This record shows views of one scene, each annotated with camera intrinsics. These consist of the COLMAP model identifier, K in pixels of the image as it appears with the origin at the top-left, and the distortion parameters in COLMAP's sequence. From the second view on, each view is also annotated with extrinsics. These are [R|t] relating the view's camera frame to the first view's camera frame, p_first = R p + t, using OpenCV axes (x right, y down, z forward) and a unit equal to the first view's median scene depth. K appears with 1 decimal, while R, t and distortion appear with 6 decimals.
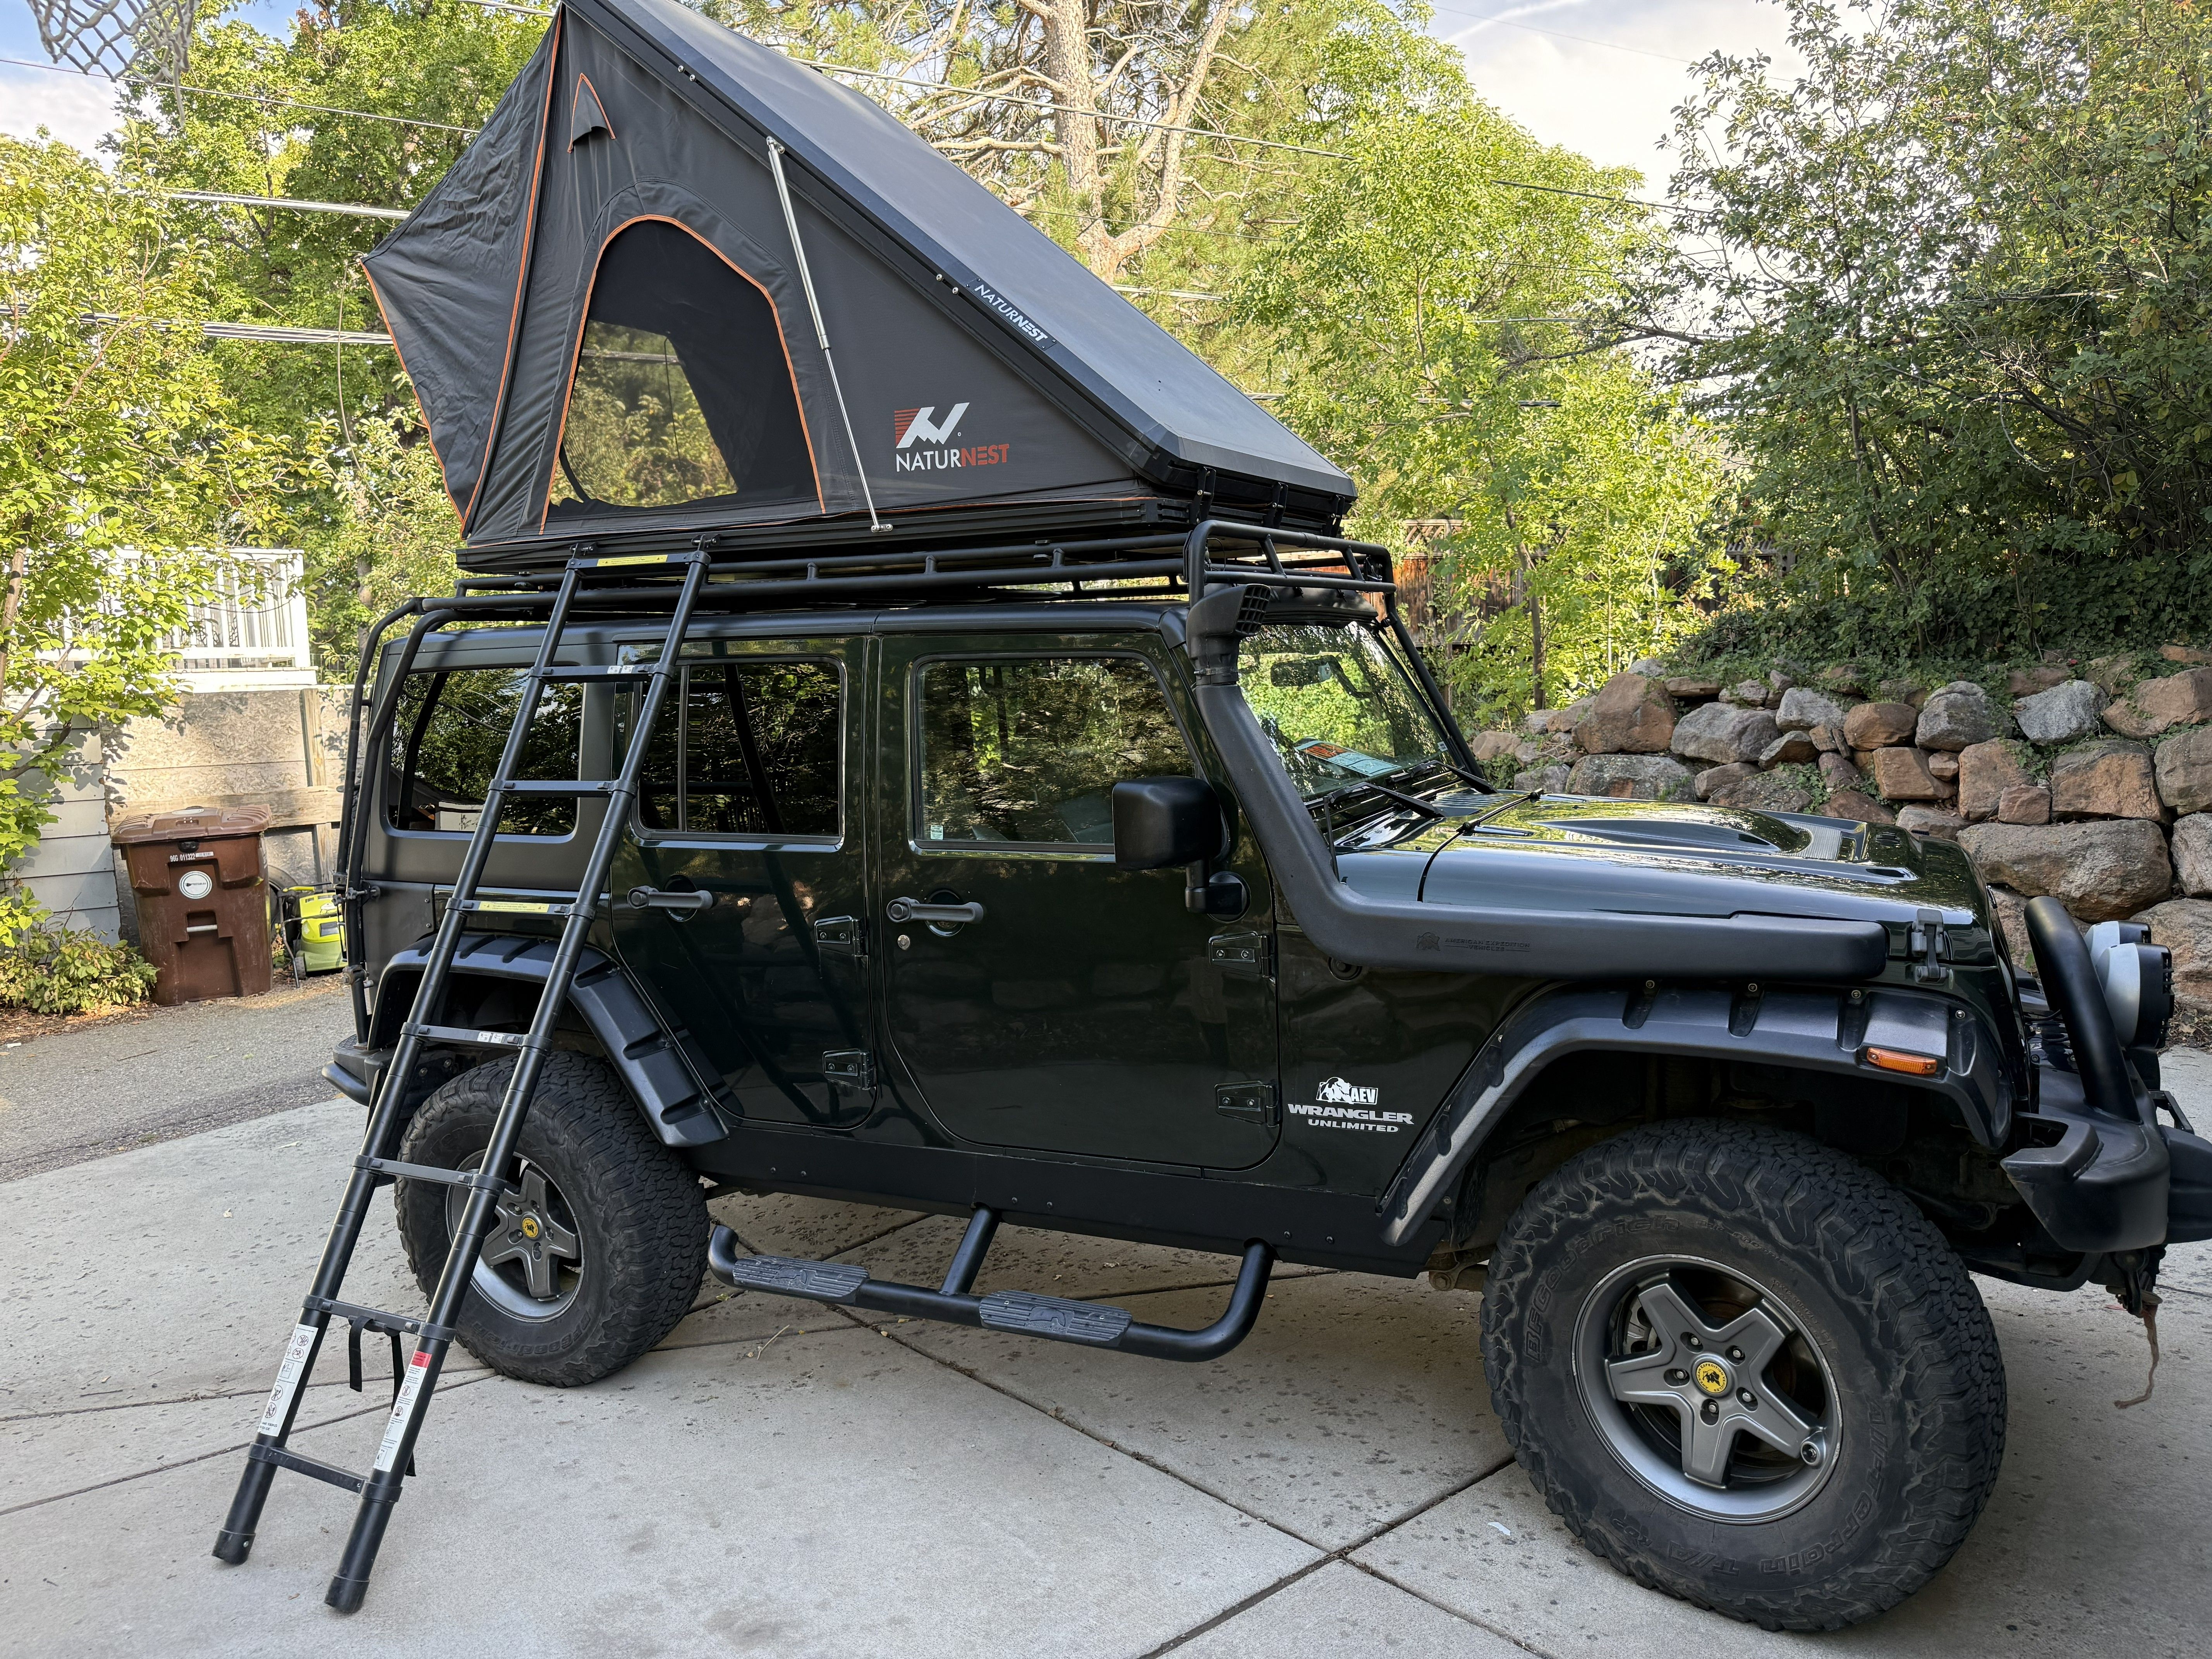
lens RADIAL K [[1563.7, 0, 1103.6], [0, 1563.7, 832.7], [0, 0, 1]] dist [0.055134, -0.061476]
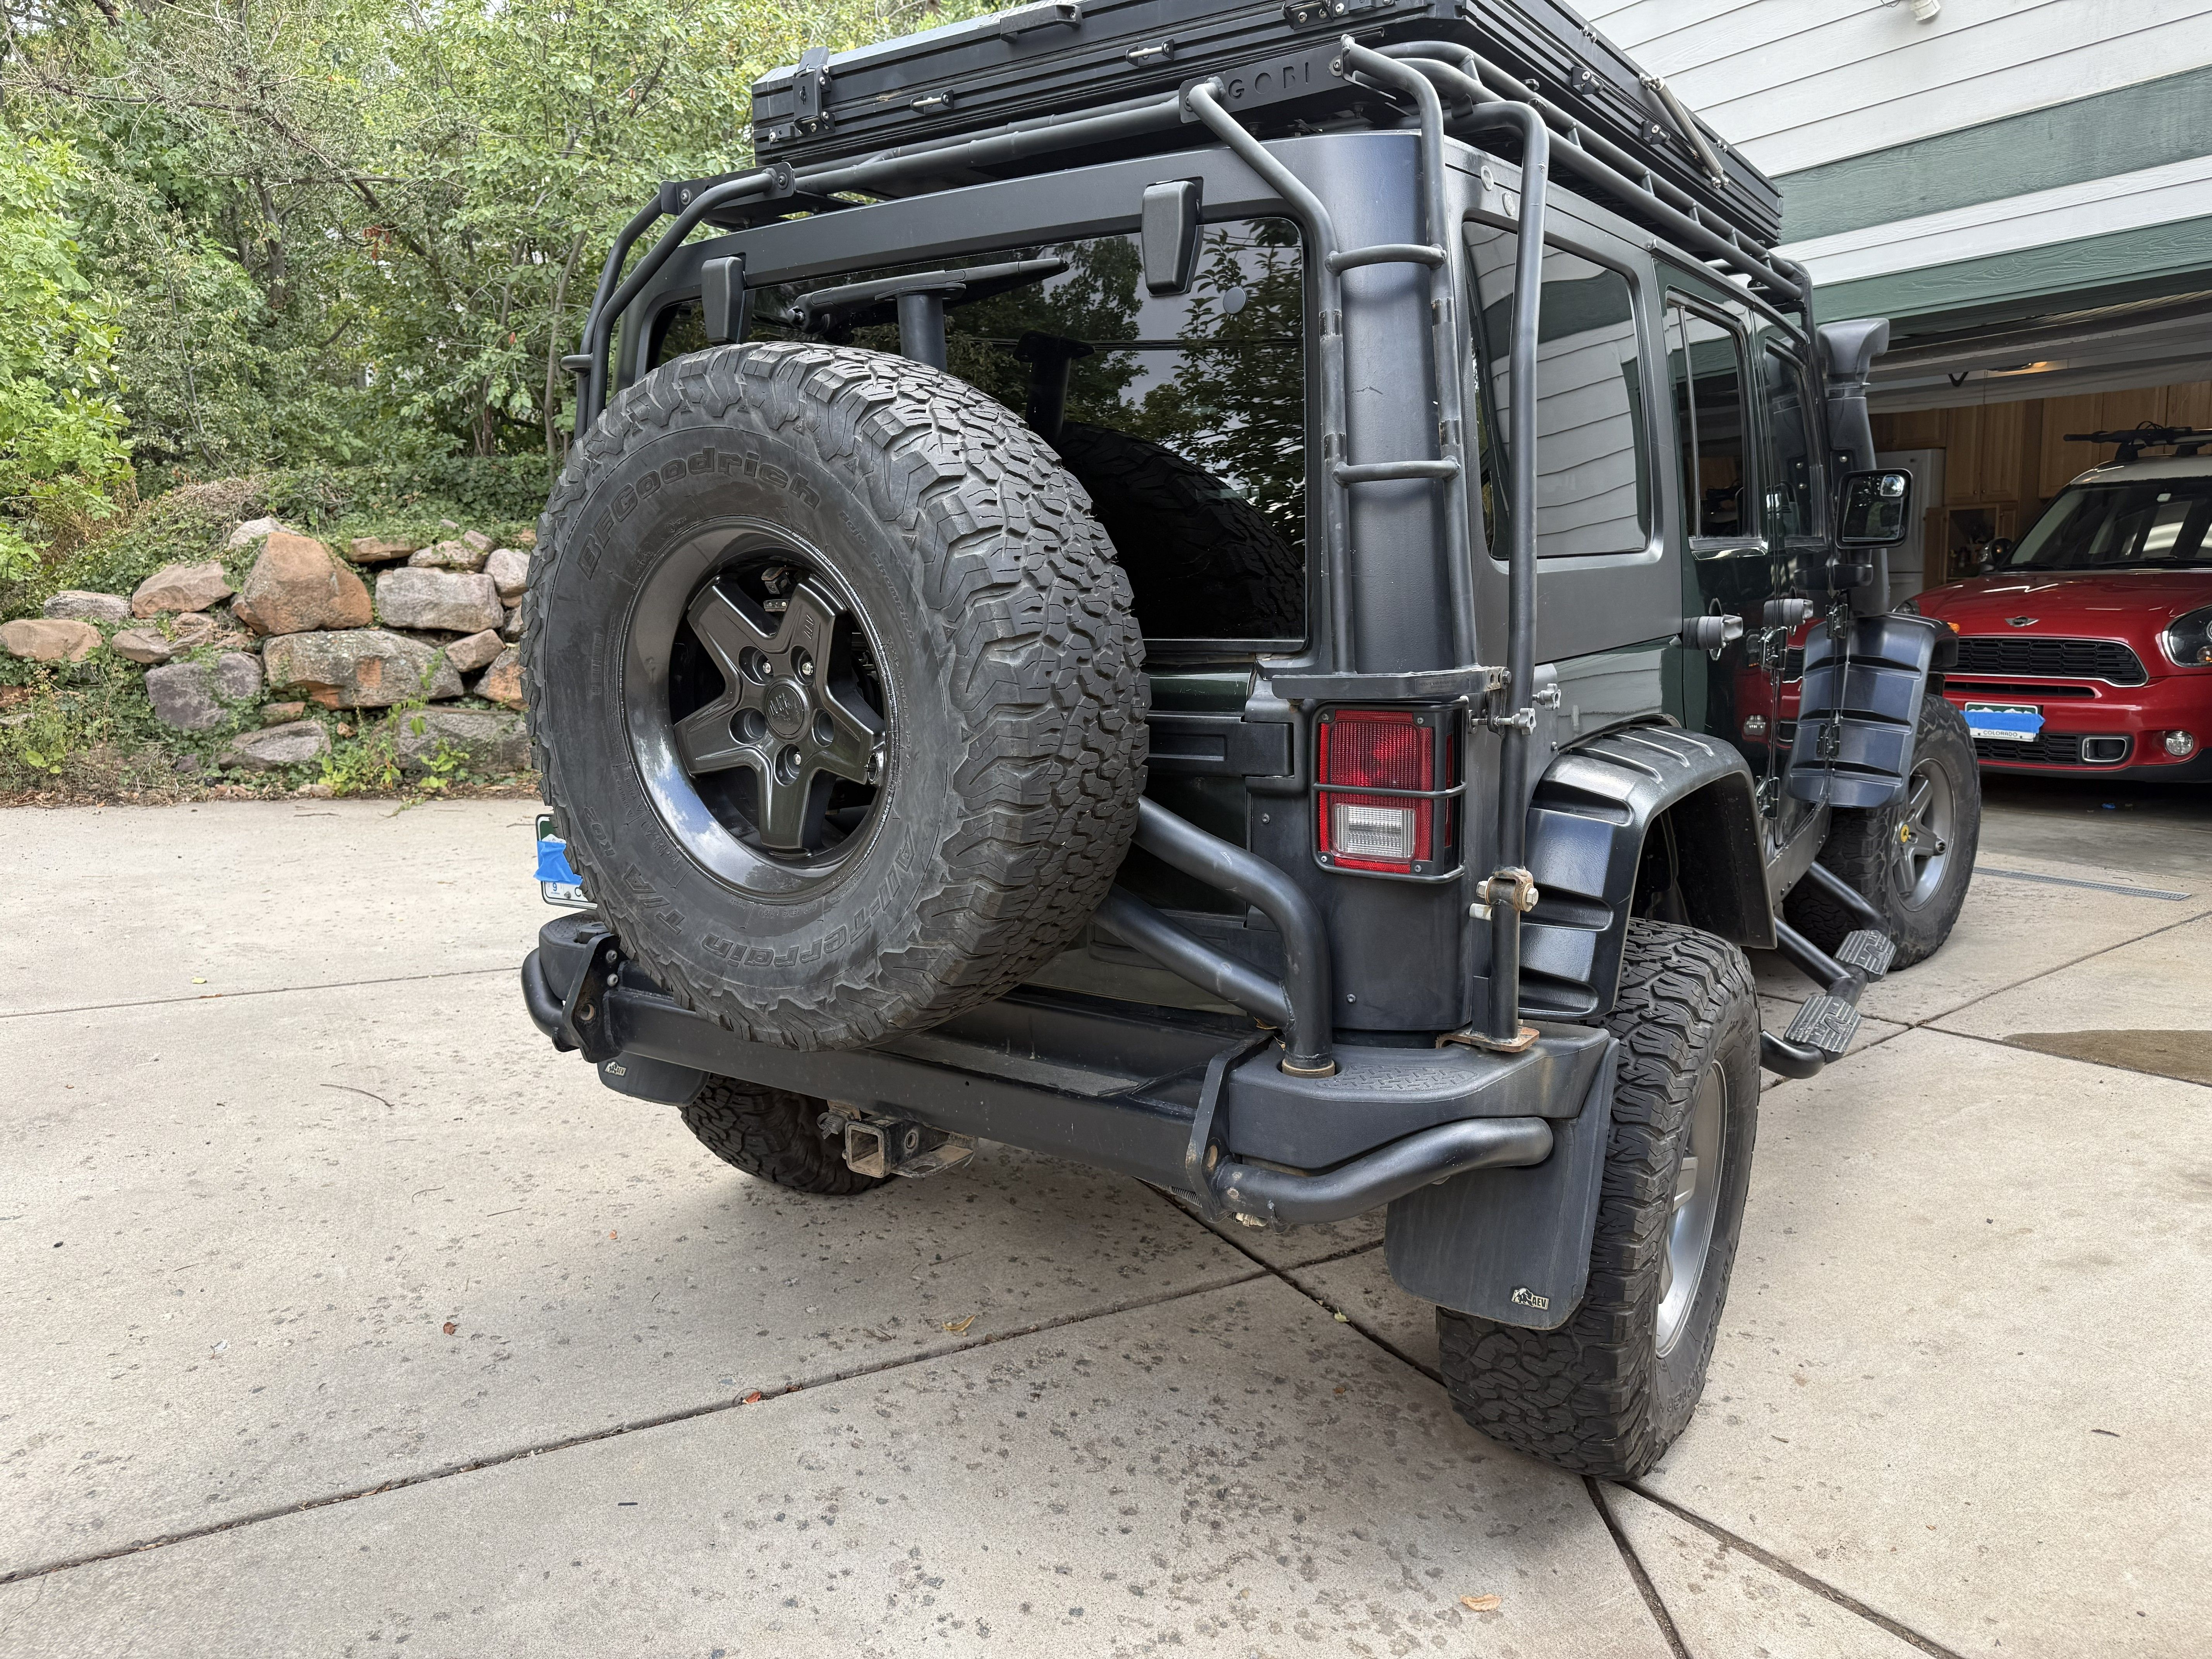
lens RADIAL K [[1563.7, 0, 1126.1], [0, 1563.7, 822.3], [0, 0, 1]] dist [0.055134, -0.061476]
pose [[0.109183, -0.136960, 0.984541, -1.218094], [0.131843, 0.983707, 0.122223, 0.005483], [-0.985239, 0.116460, 0.125461, 1.390427]]
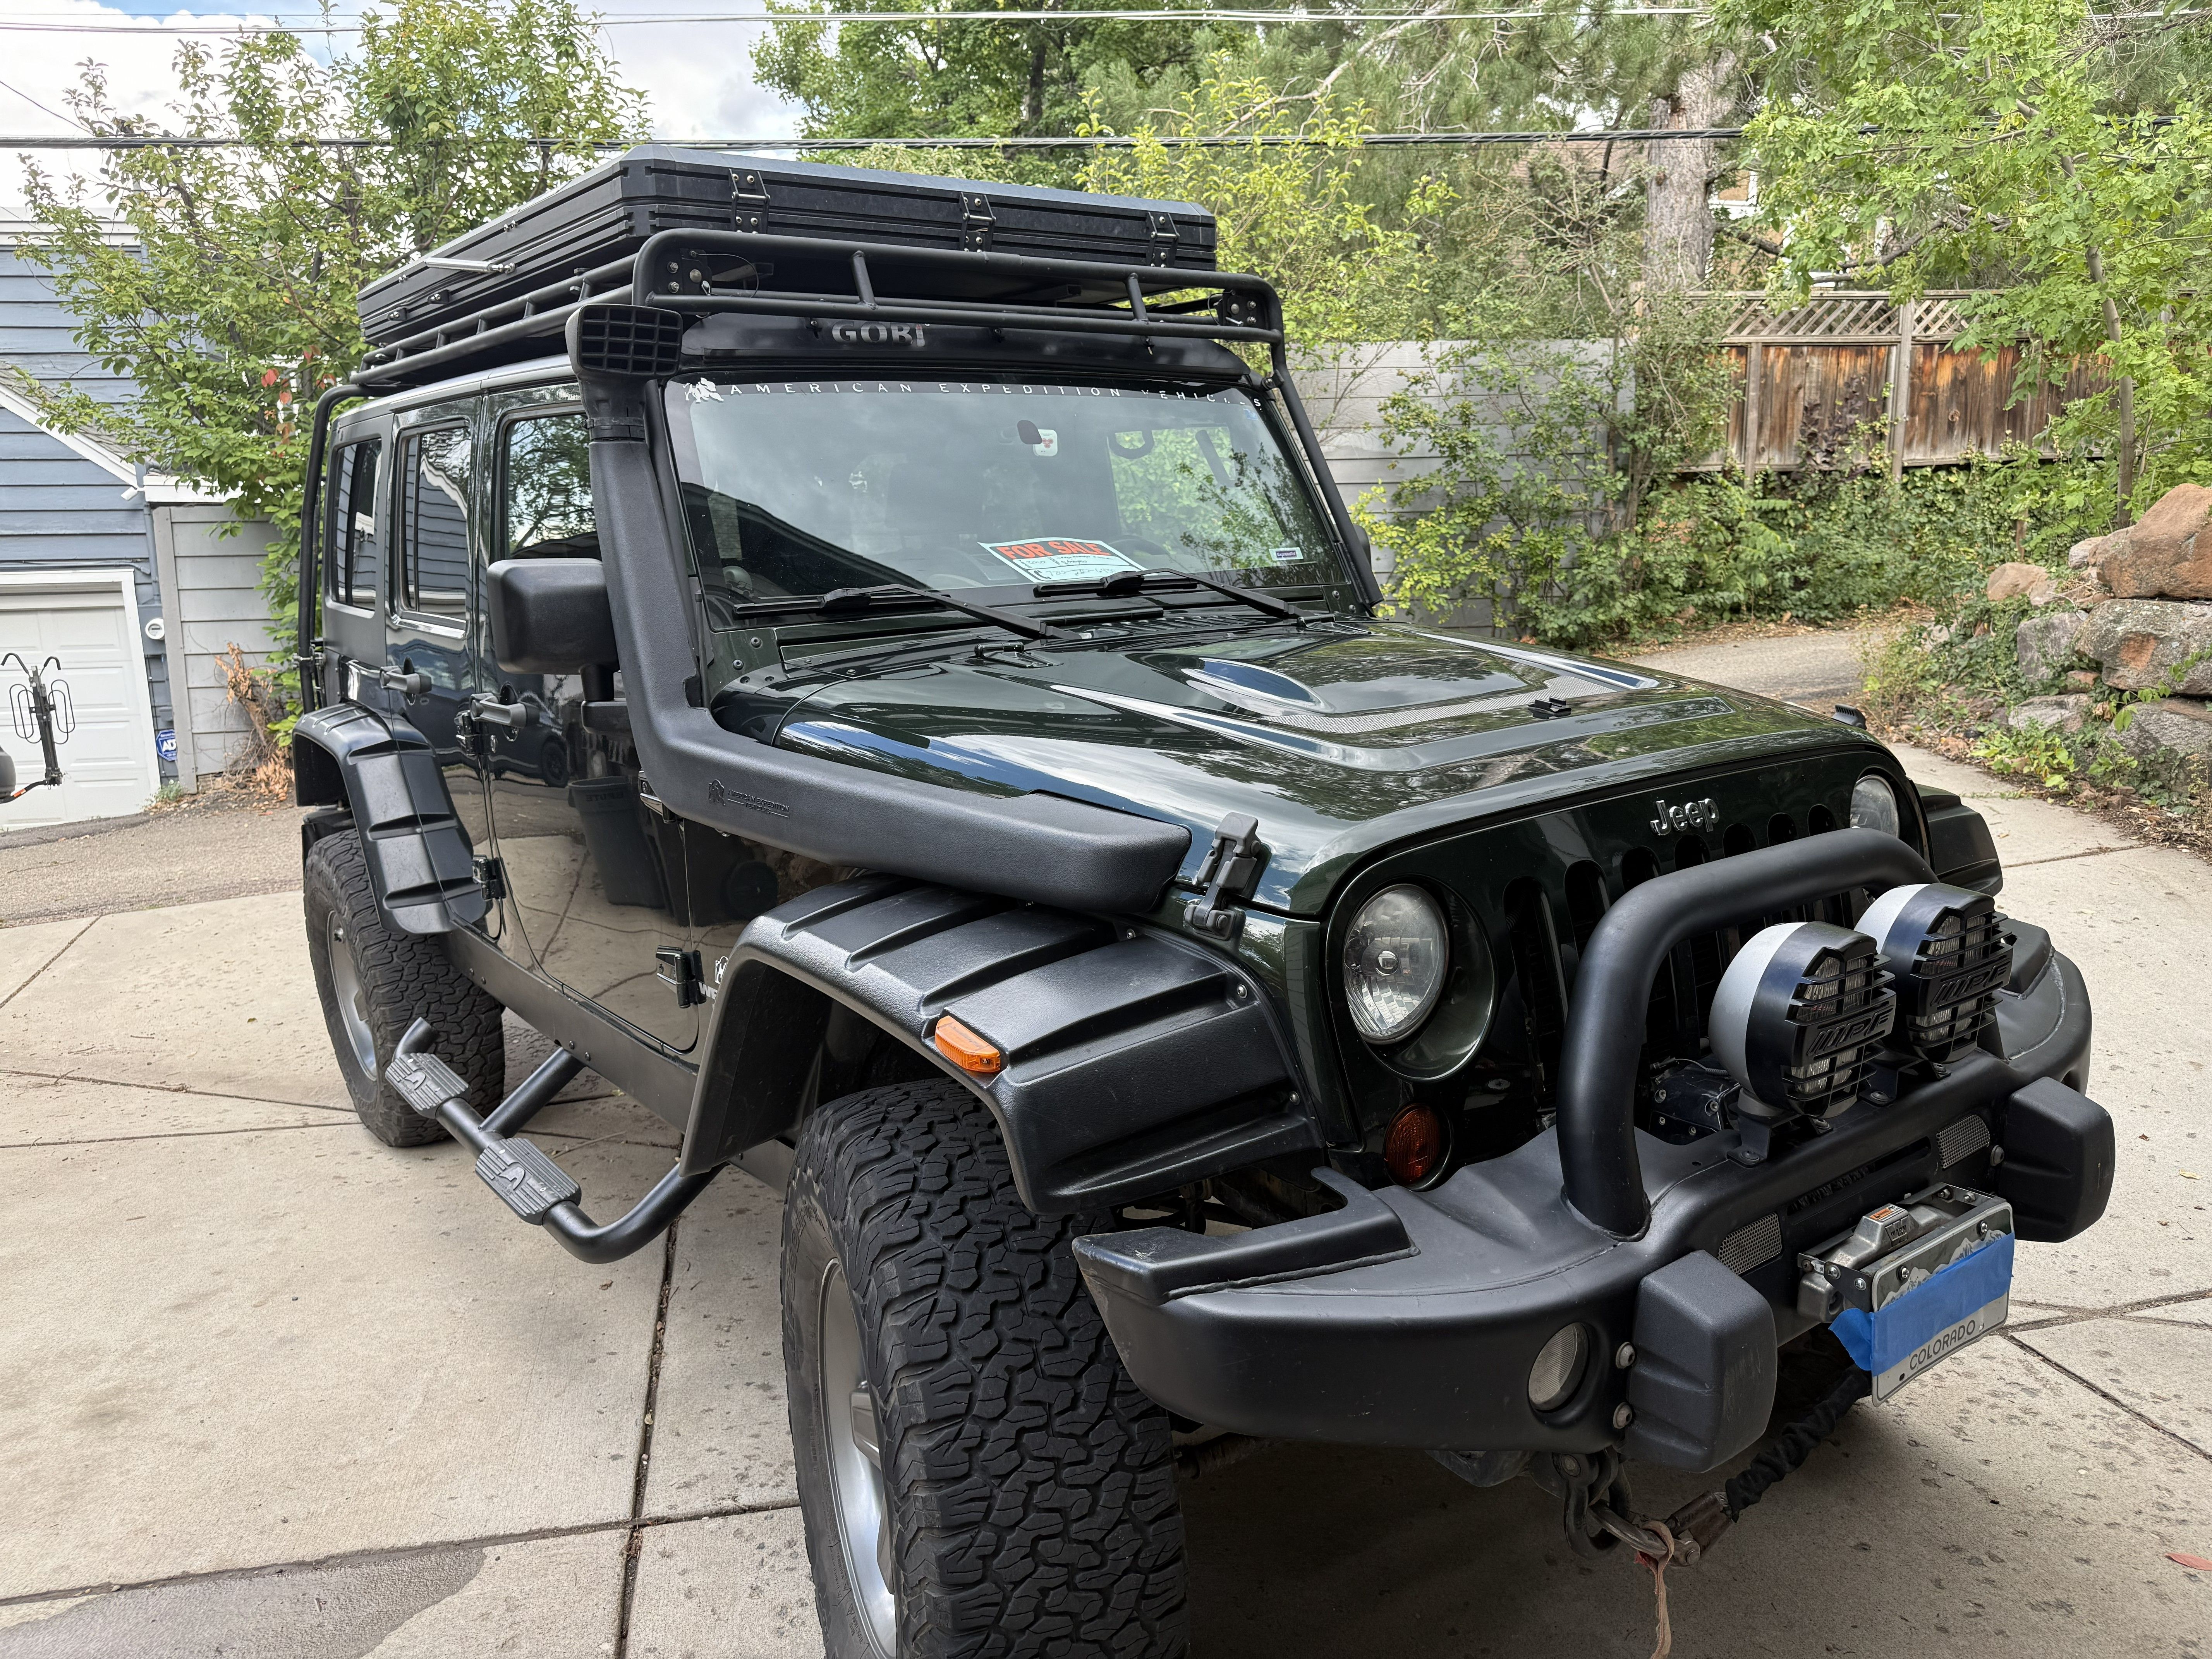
lens RADIAL K [[1563.7, 0, 1088.1], [0, 1563.7, 835.7], [0, 0, 1]] dist [0.055134, -0.061476]
pose [[0.888746, 0.112137, -0.444472, 0.633477], [-0.061390, 0.989999, 0.127017, -0.014841], [0.454270, -0.085600, 0.886742, 0.376374]]
